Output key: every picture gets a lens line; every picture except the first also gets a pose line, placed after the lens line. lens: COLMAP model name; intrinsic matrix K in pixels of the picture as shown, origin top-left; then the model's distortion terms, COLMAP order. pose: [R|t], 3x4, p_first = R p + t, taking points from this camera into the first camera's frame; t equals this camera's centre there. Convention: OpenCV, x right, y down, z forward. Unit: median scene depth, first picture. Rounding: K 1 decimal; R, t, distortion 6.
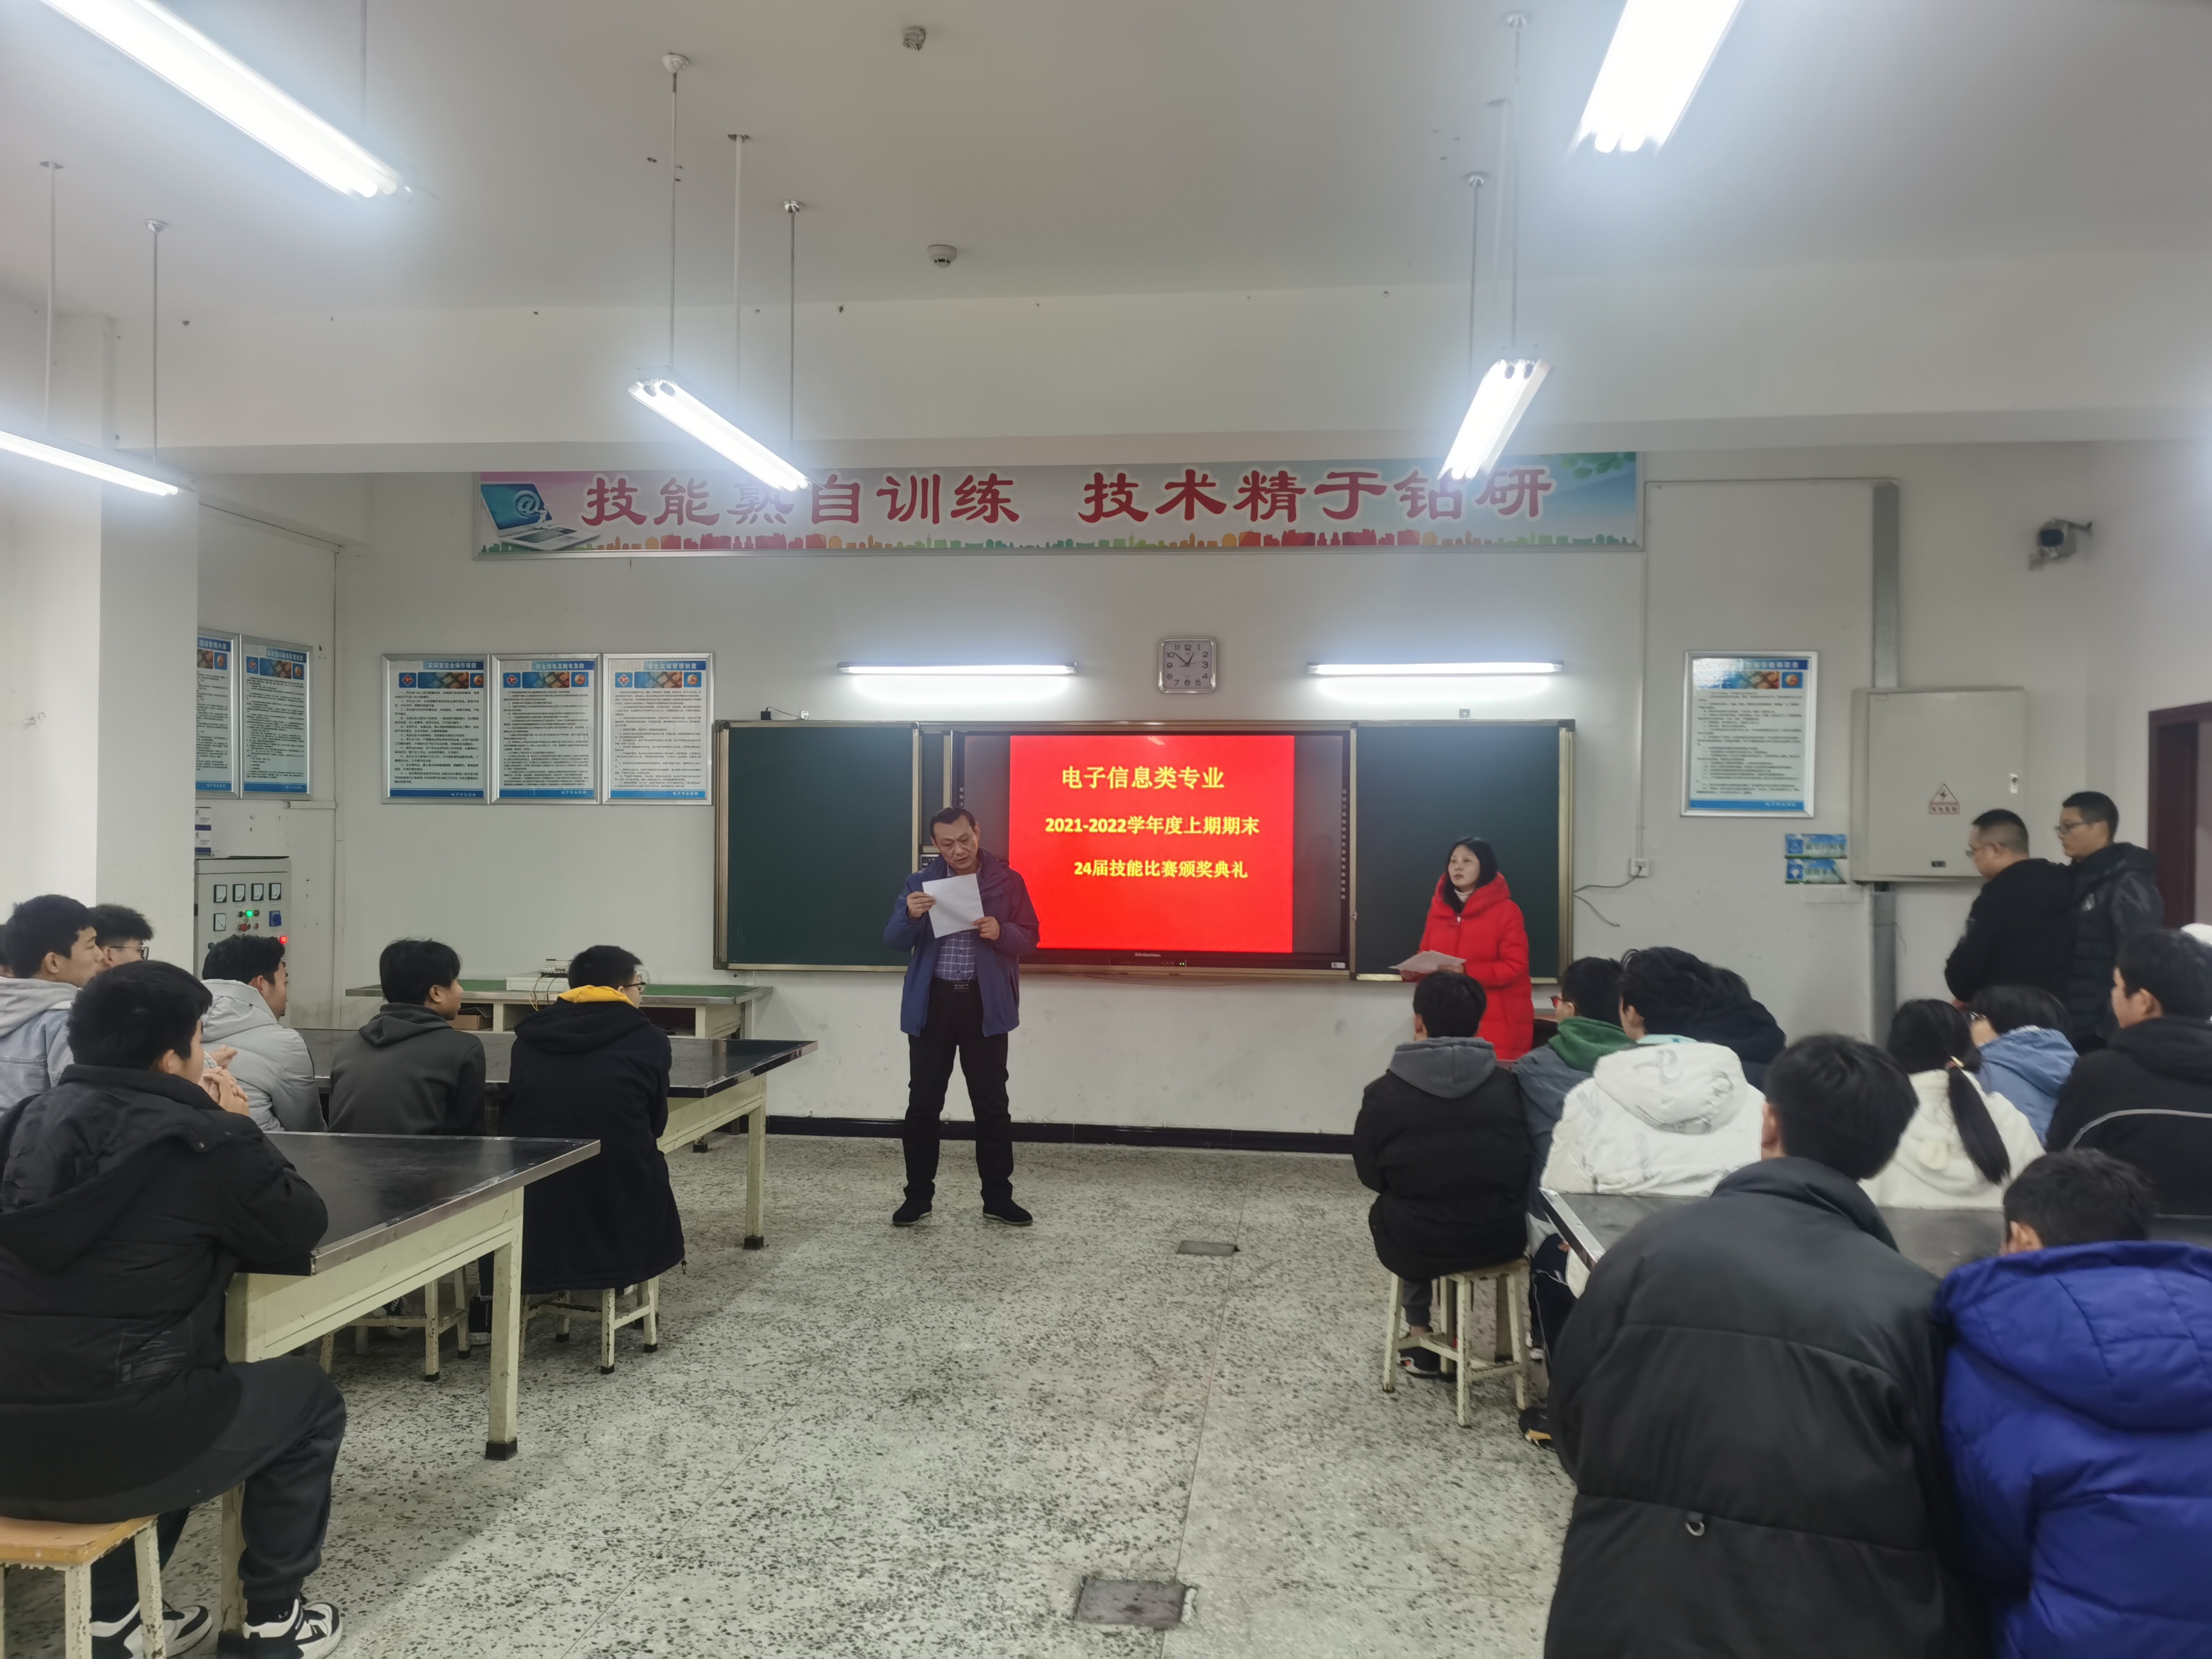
lens RADIAL K [[1709.4, 0, 1118.1], [0, 1709.4, 821.2], [0, 0, 1]] dist [0.040708, -0.058924]
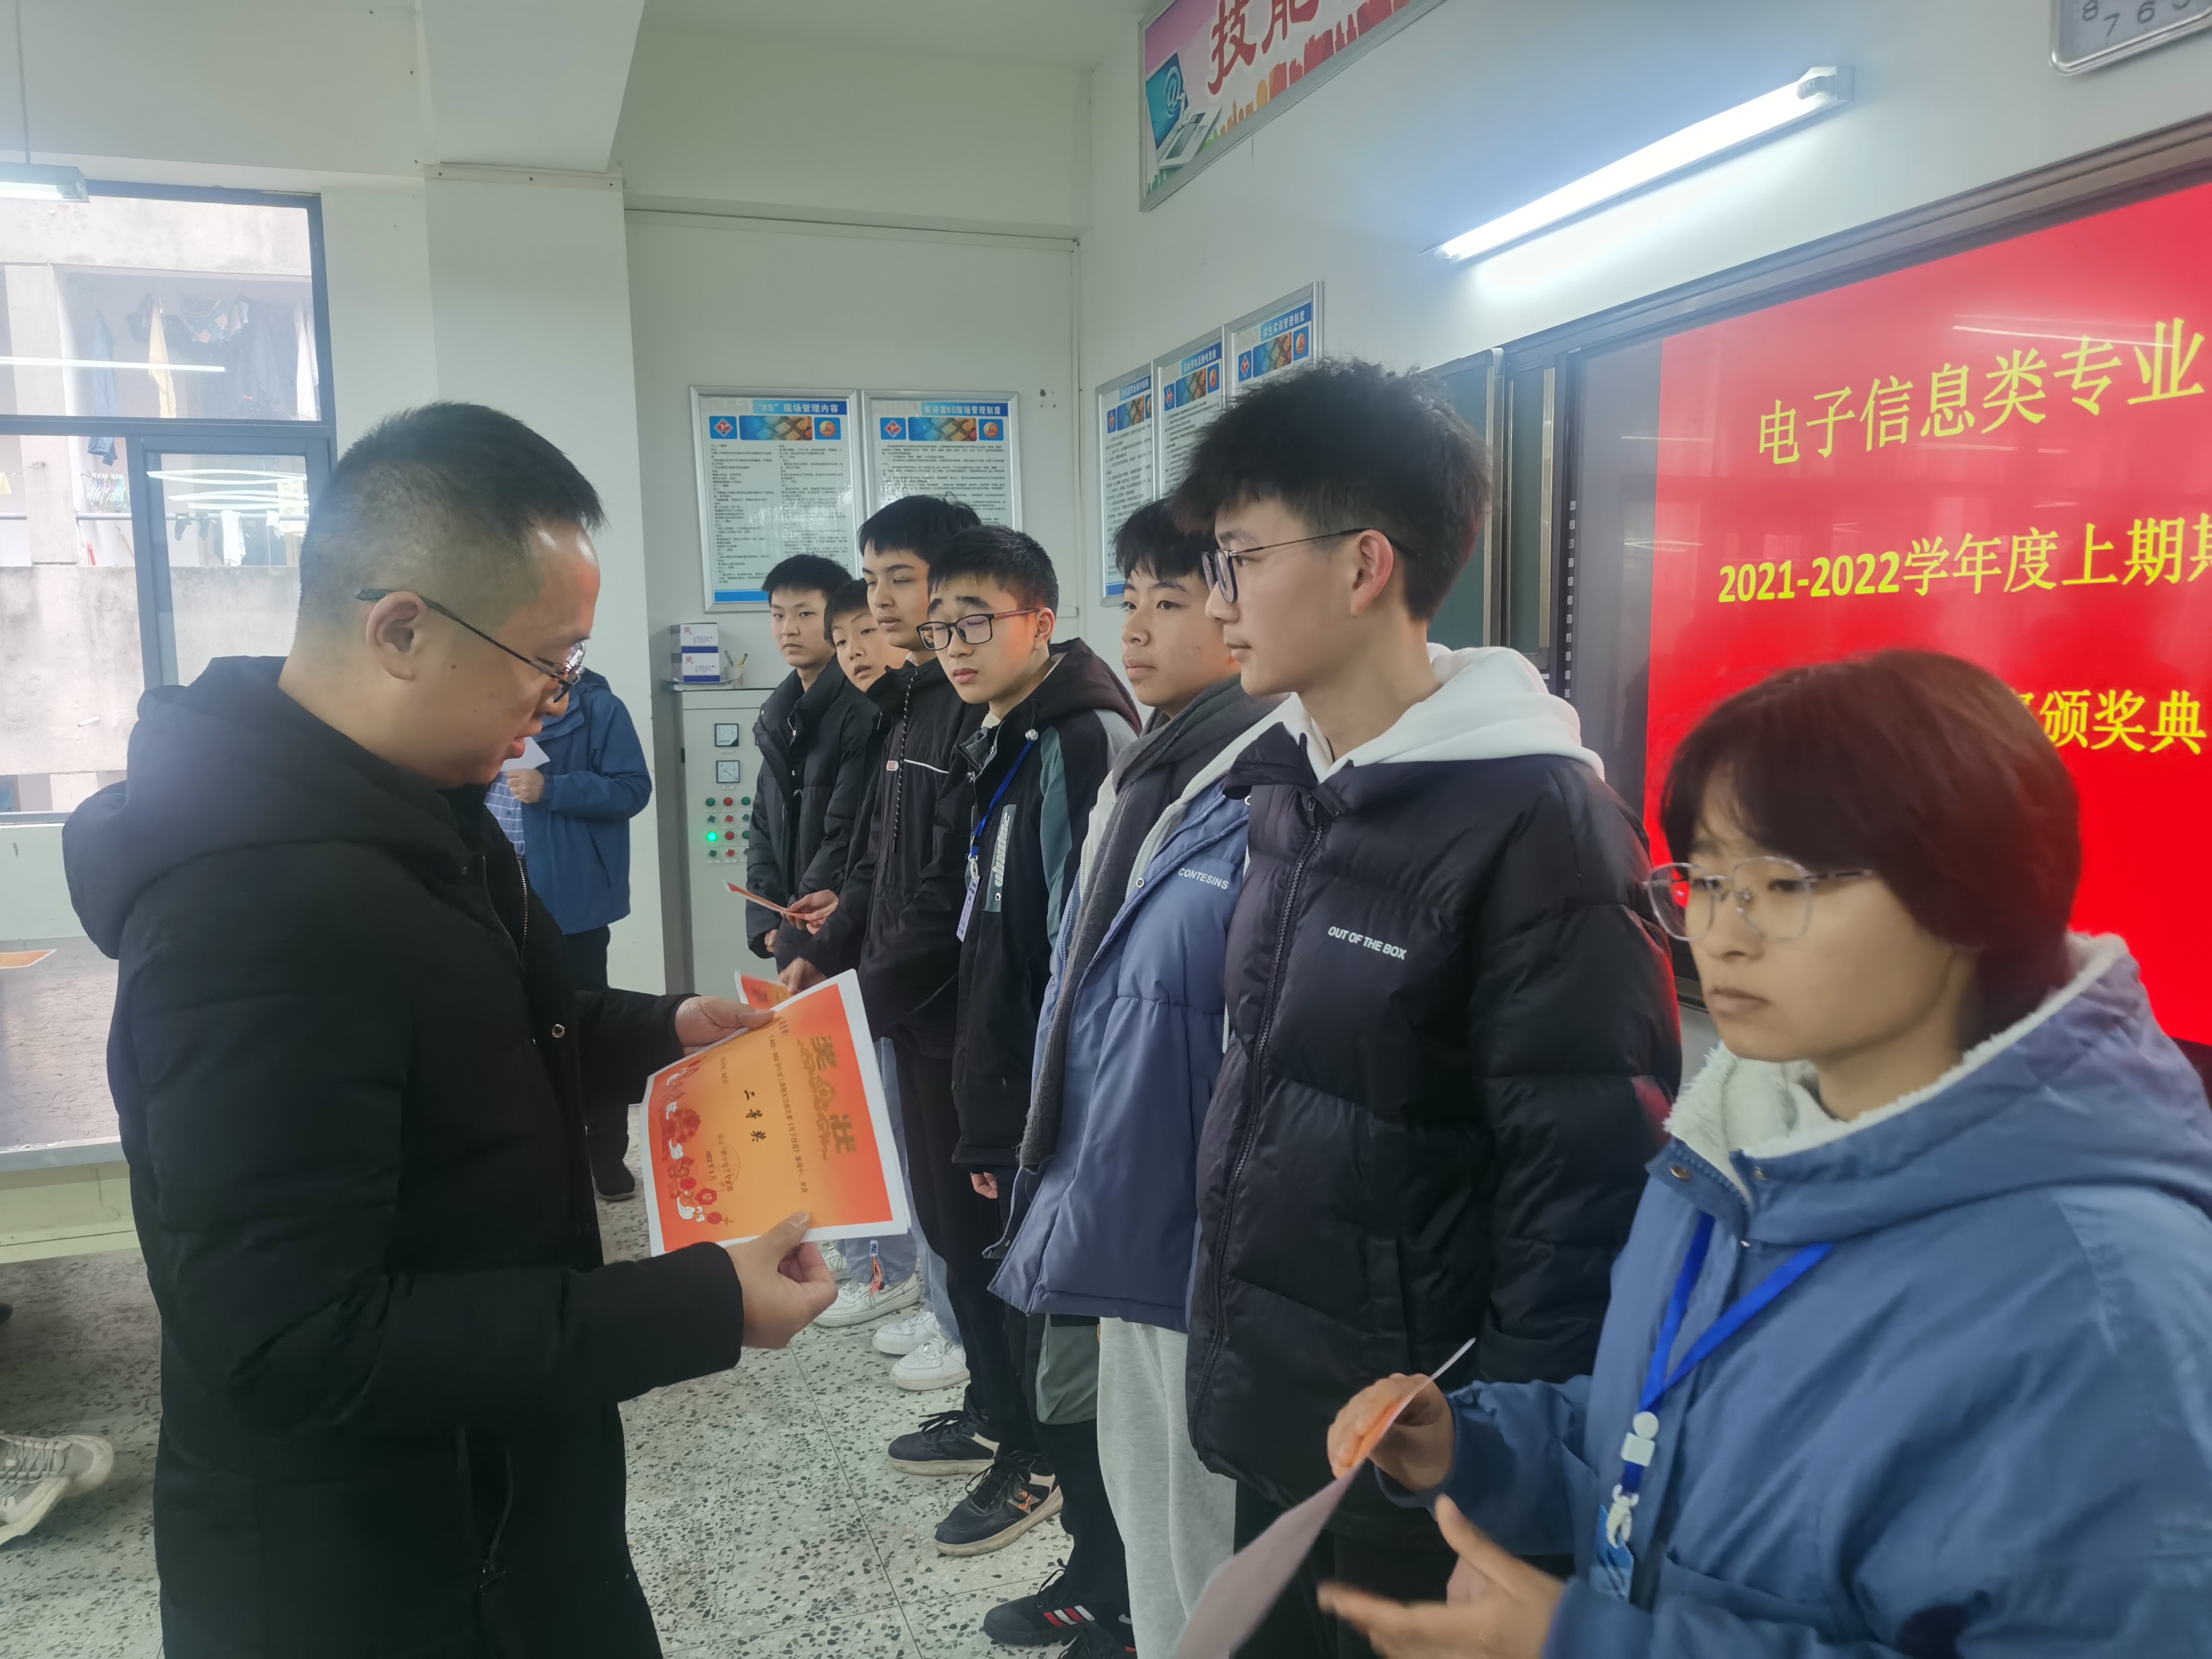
lens RADIAL K [[1720.0, 0, 1081.6], [0, 1720.0, 830.8], [0, 0, 1]] dist [0.050837, -0.066826]
pose [[0.426226, 0.073221, -0.901648, 0.221829], [0.031266, 0.994931, 0.095576, 0.014413], [0.904076, -0.068928, 0.421776, 0.735692]]
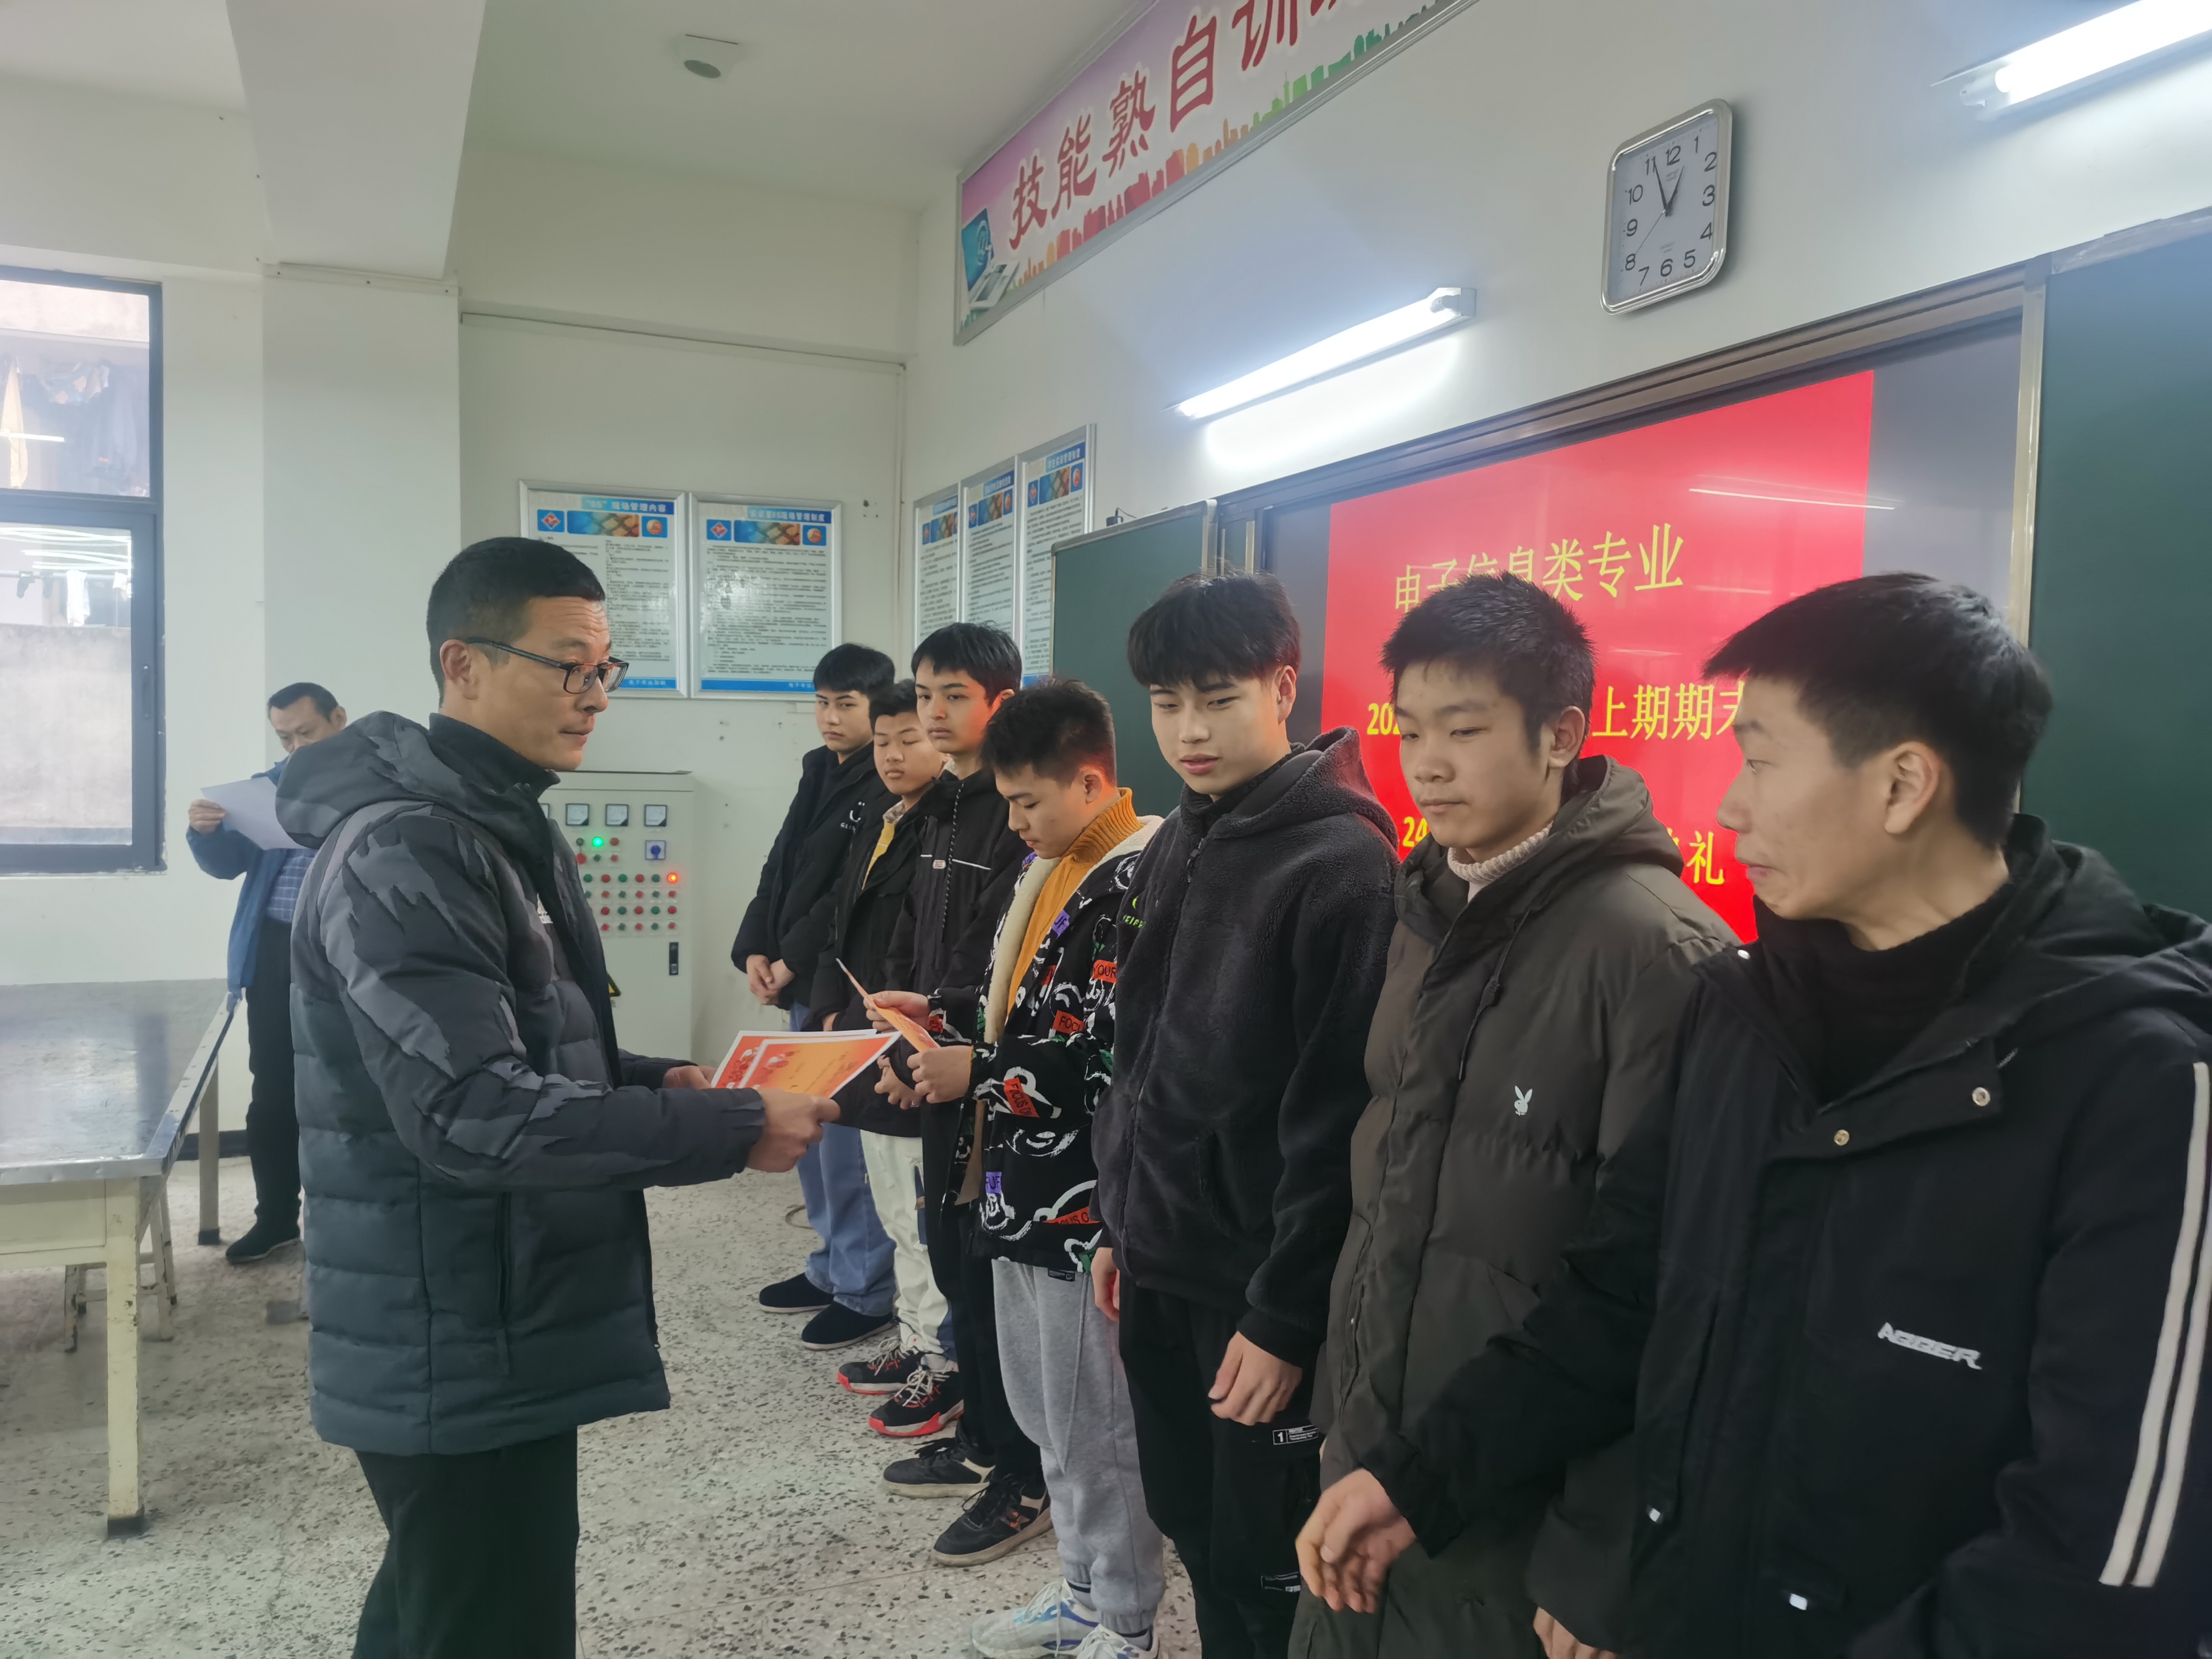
lens RADIAL K [[1709.4, 0, 1118.1], [0, 1709.4, 821.2], [0, 0, 1]] dist [0.040708, -0.058924]
pose [[0.500469, 0.037152, -0.864957, 0.272766], [-0.007559, 0.999228, 0.038546, 0.011178], [0.865722, -0.012753, 0.500363, 0.753648]]
